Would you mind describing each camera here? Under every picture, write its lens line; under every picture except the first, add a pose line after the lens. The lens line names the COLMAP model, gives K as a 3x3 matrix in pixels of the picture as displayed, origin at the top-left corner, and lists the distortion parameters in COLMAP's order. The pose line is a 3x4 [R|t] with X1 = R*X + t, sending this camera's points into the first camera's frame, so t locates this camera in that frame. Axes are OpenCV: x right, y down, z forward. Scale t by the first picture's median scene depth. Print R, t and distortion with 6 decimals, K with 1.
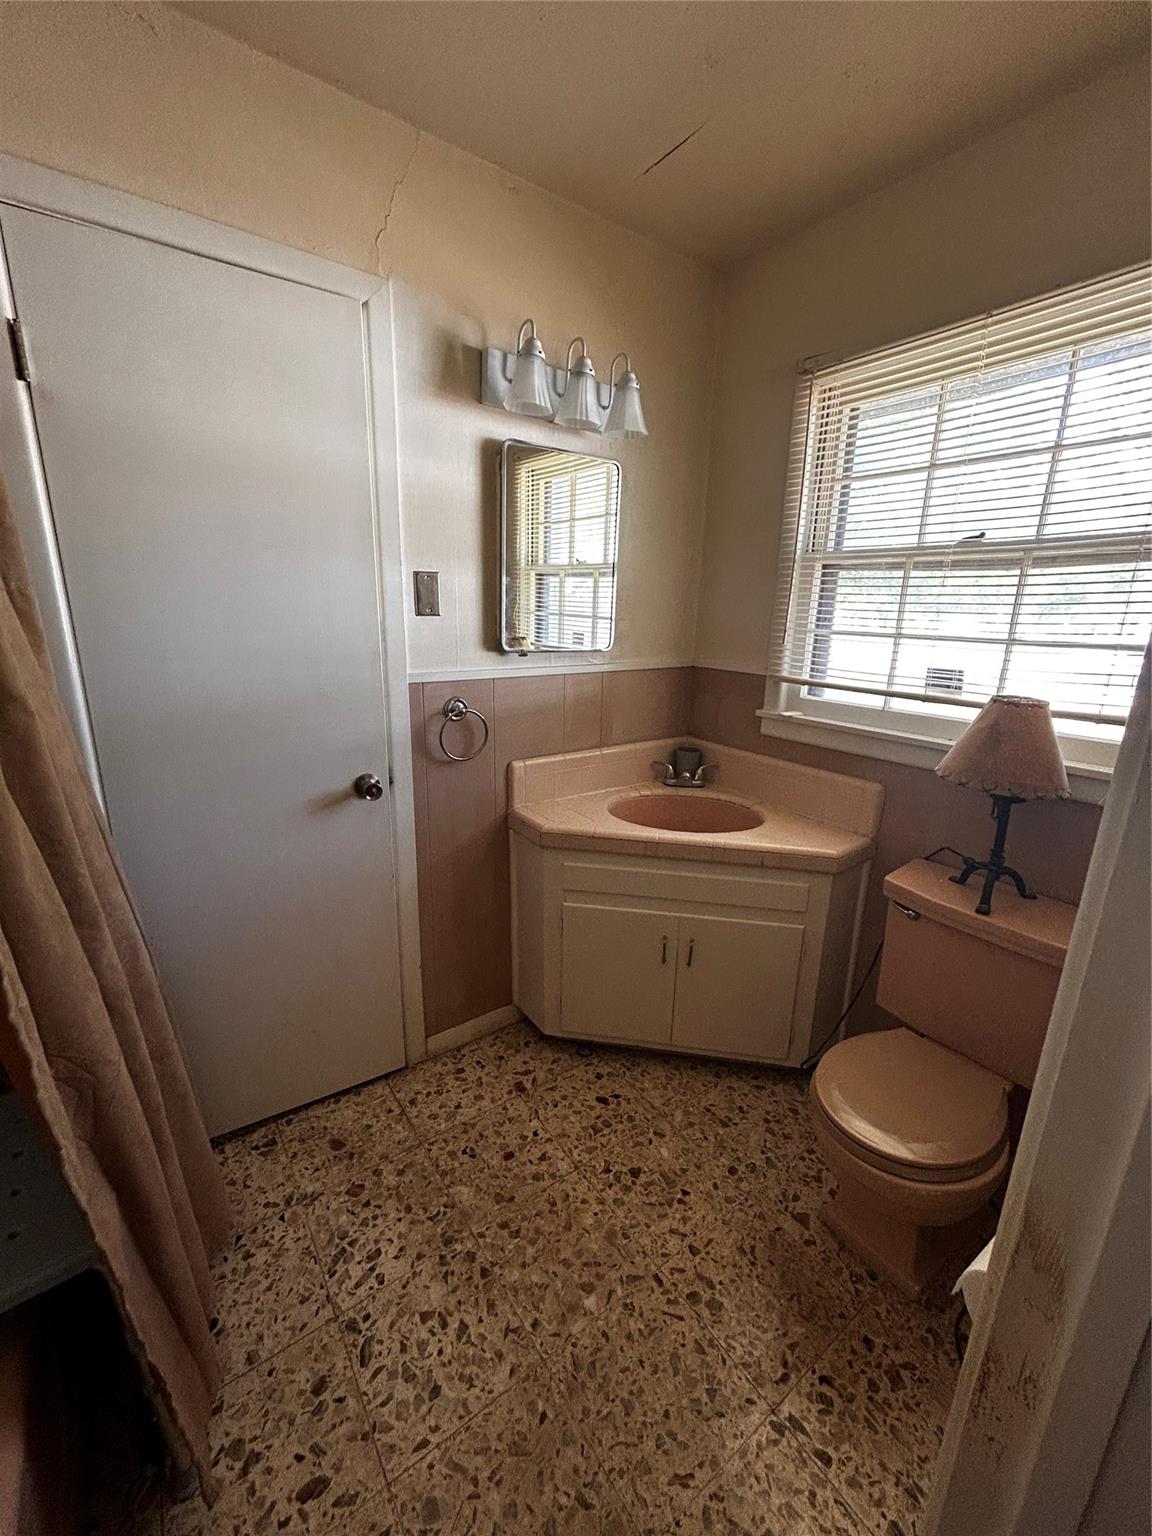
lens RADIAL K [[616.0, 0, 580.7], [0, 616.0, 767.5], [0, 0, 1]] dist [0.001717, 0.002111]
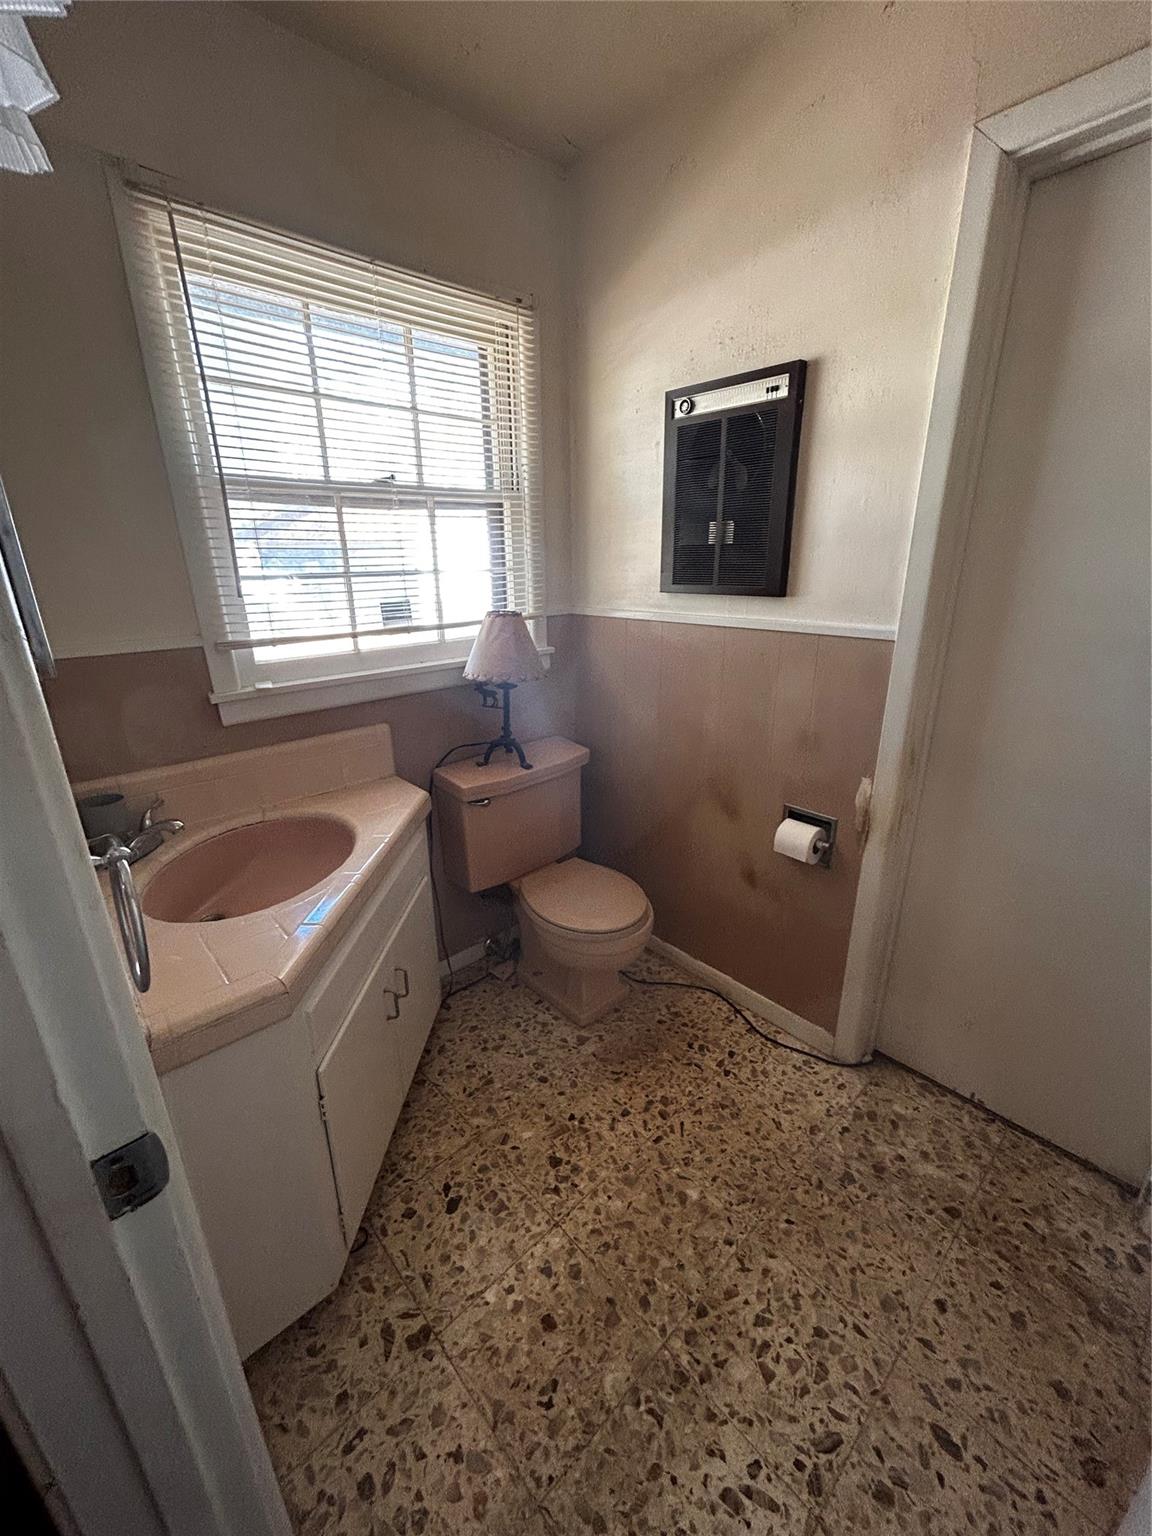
lens RADIAL K [[616.0, 0, 578.3], [0, 616.0, 763.0], [0, 0, 1]] dist [0.001717, 0.002111]
pose [[-0.111804, -0.345112, 0.931879, -0.637694], [0.258261, 0.895444, 0.362604, -0.243605], [-0.959584, 0.281209, -0.010985, 0.877656]]
